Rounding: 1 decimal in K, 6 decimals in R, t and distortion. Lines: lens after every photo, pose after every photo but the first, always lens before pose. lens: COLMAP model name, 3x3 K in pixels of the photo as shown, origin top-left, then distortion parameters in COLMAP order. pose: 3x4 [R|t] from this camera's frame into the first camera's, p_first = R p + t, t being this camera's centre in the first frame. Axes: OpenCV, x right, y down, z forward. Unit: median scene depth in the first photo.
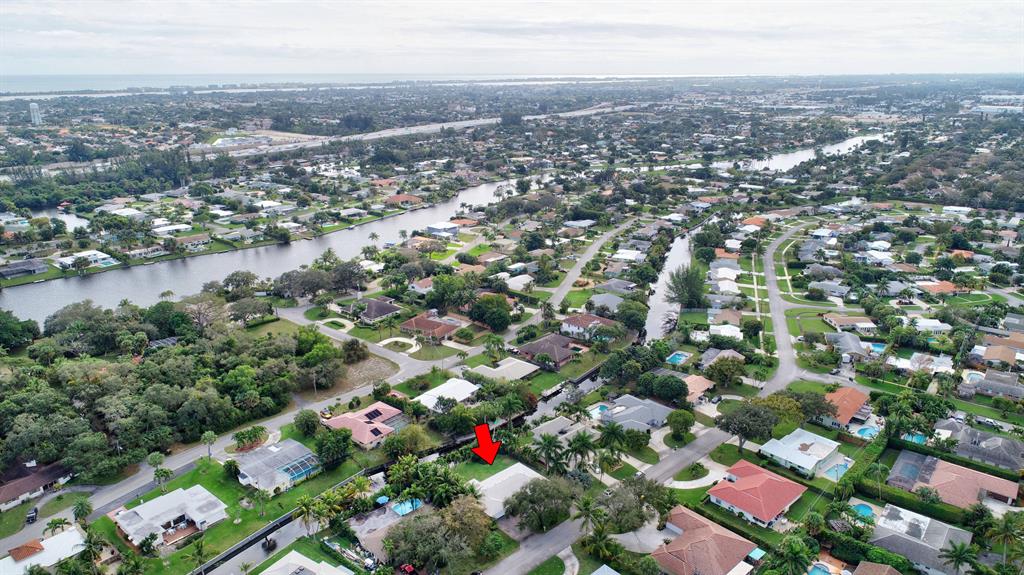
lens RADIAL K [[682.4, 0, 512.0], [0, 682.4, 287.5], [0, 0, 1]] dist [0.000106, 0.000279]
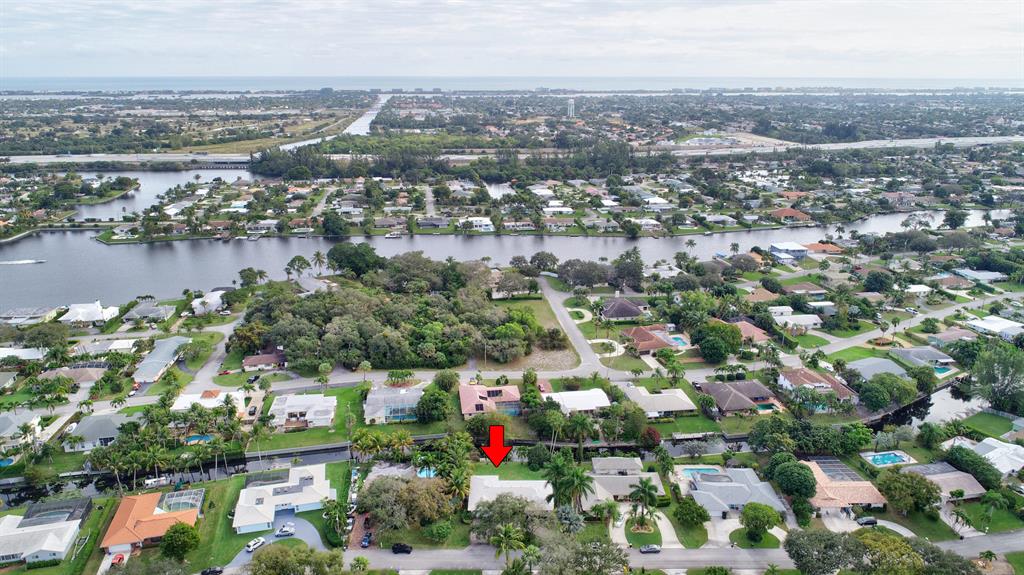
lens RADIAL K [[682.4, 0, 512.0], [0, 682.4, 287.5], [0, 0, 1]] dist [0.000106, 0.000279]
pose [[0.742060, 0.205730, -0.637983, 0.216603], [-0.208604, 0.975355, 0.071888, -0.027212], [0.637049, 0.079740, 0.766688, 0.084868]]
